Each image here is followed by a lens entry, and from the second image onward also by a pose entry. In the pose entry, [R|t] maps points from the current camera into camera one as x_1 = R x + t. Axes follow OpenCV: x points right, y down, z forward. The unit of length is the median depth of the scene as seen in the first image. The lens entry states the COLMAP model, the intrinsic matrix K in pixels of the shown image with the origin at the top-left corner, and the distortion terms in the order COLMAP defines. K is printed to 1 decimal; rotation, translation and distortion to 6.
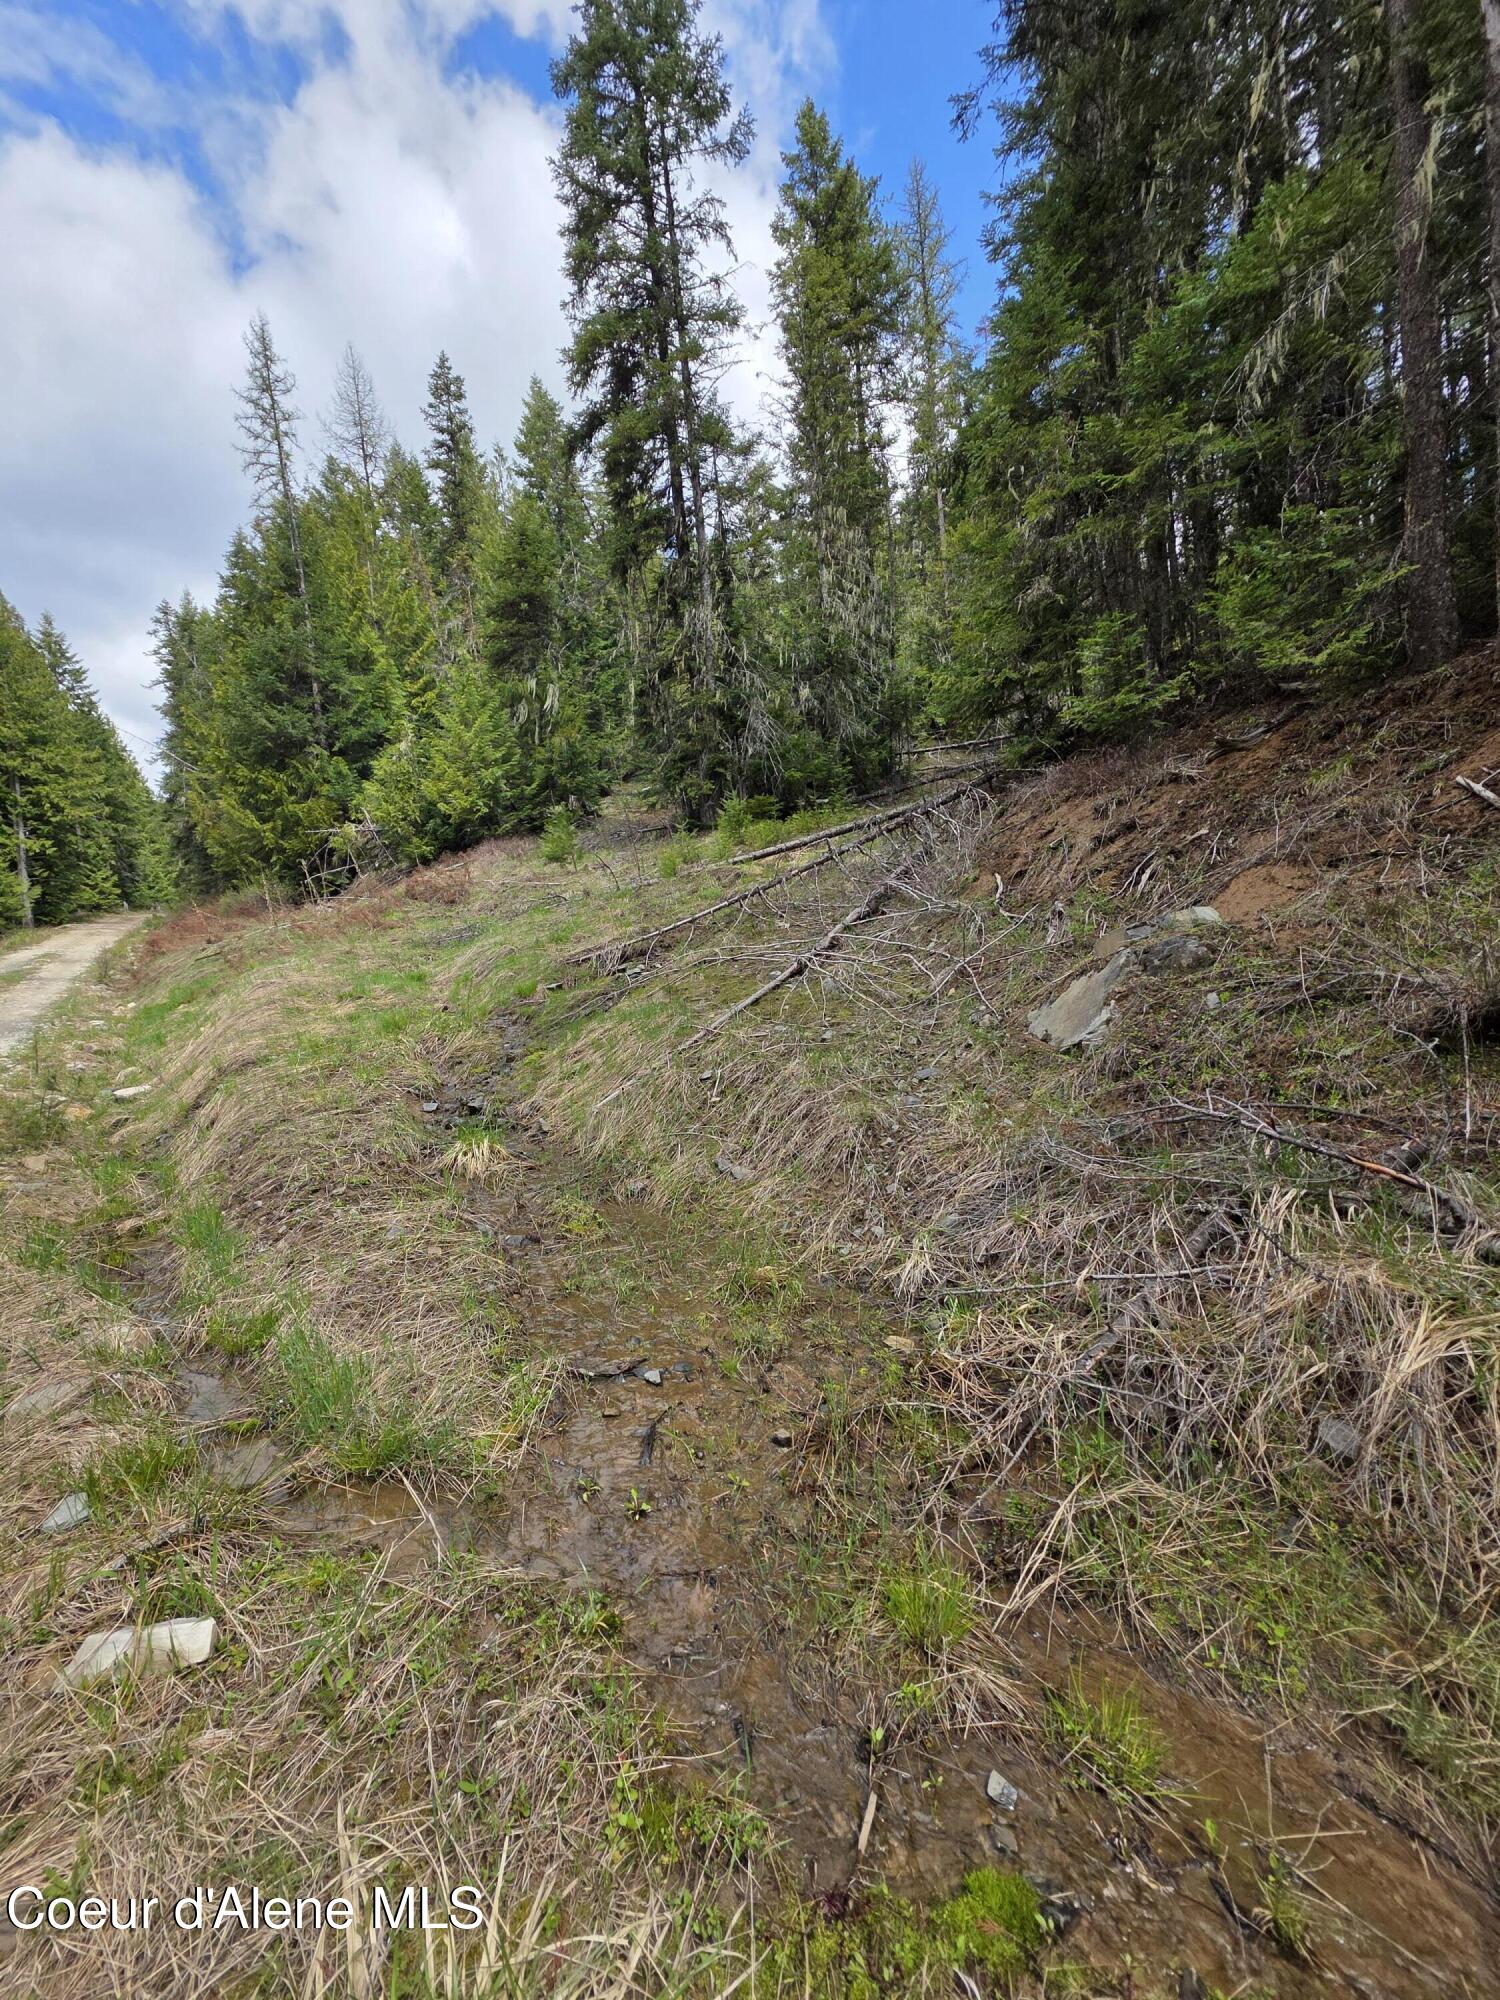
lens RADIAL K [[797.7, 0, 747.5], [0, 797.7, 1007.6], [0, 0, 1]] dist [0.001839, -0.000279]
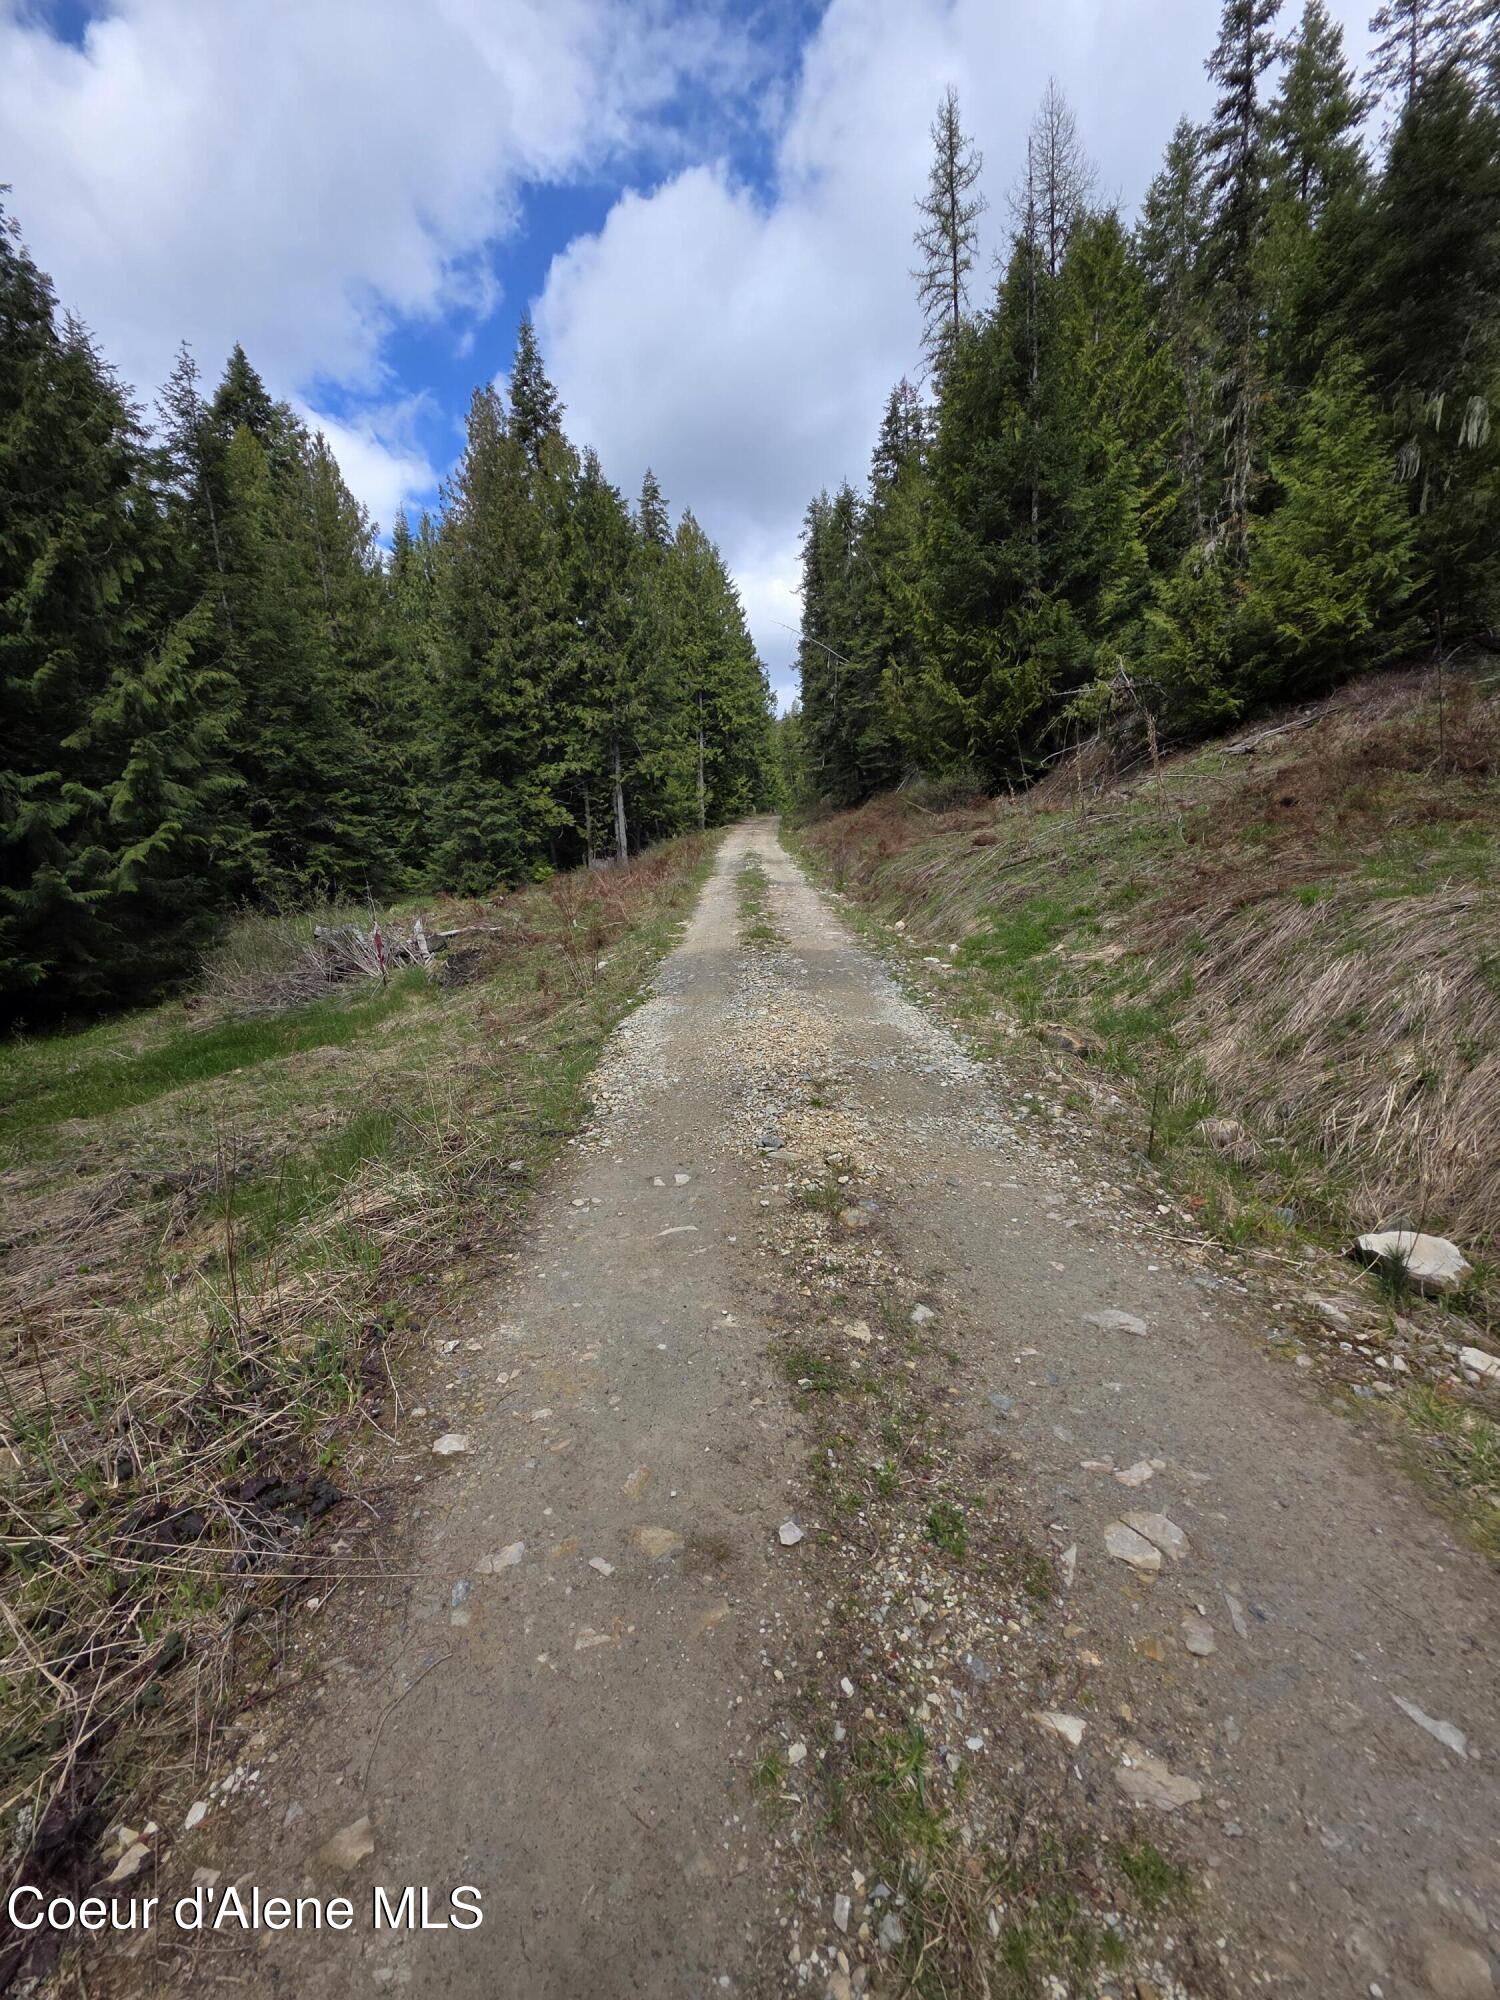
lens RADIAL K [[797.7, 0, 747.5], [0, 797.7, 1007.6], [0, 0, 1]] dist [0.001839, -0.000279]
pose [[0.807090, 0.123029, -0.577469, -0.171816], [-0.051808, 0.989034, 0.138304, -0.009338], [0.588152, -0.081707, 0.804613, 0.108526]]
